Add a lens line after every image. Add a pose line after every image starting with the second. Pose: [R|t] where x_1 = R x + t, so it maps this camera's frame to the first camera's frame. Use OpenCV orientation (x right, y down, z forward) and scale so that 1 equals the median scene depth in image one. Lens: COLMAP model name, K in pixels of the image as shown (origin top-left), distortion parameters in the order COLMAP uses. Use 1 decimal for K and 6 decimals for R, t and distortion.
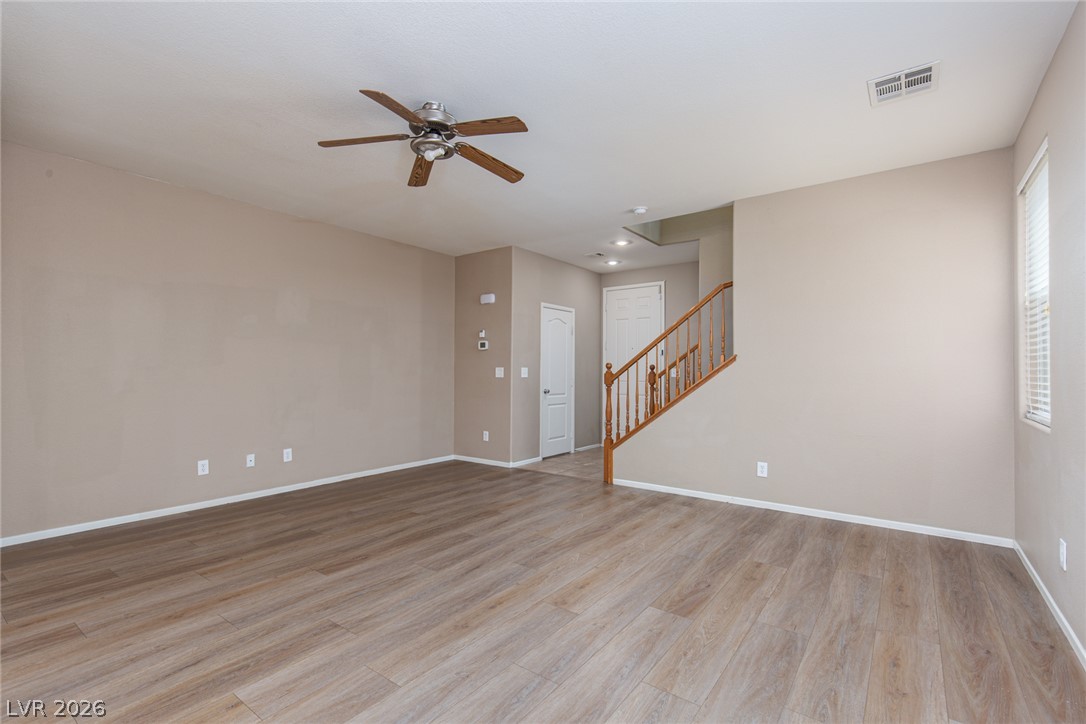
lens RADIAL K [[496.6, 0, 552.3], [0, 496.6, 364.4], [0, 0, 1]] dist [0.011480, -0.000302]
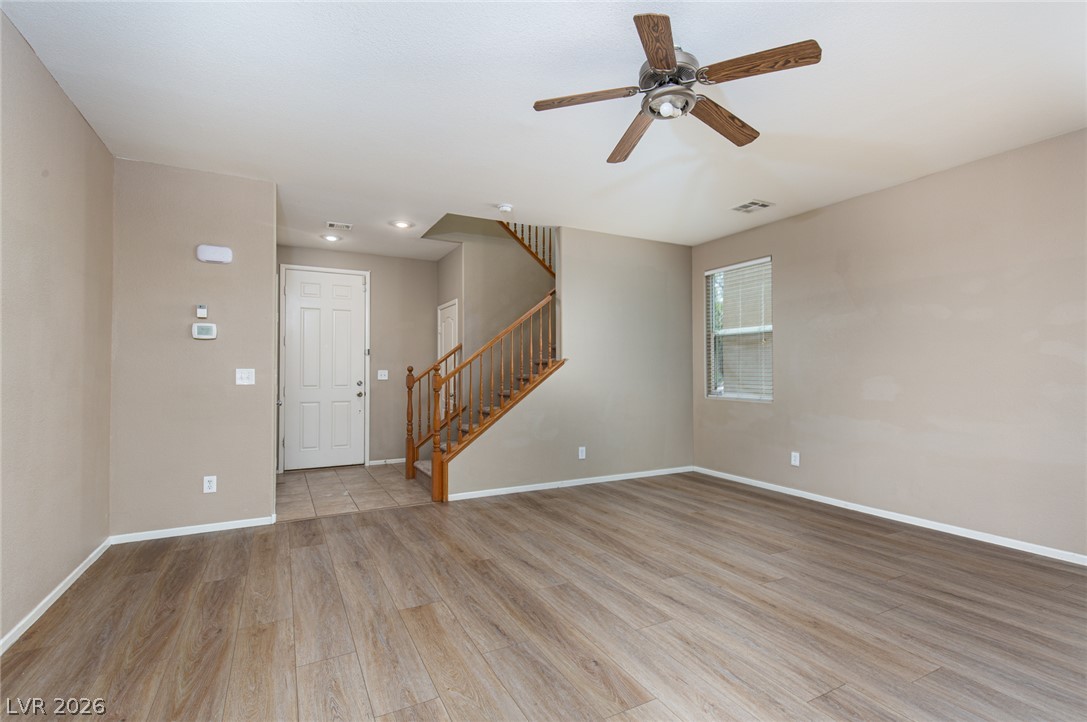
lens RADIAL K [[490.4, 0, 542.7], [0, 490.4, 366.8], [0, 0, 1]] dist [0.010378, -0.000536]
pose [[0.441672, 0.007410, 0.897146, -0.802694], [-0.009433, 0.999949, -0.003615, 0.003622], [-0.897127, -0.006866, 0.441720, 0.633932]]
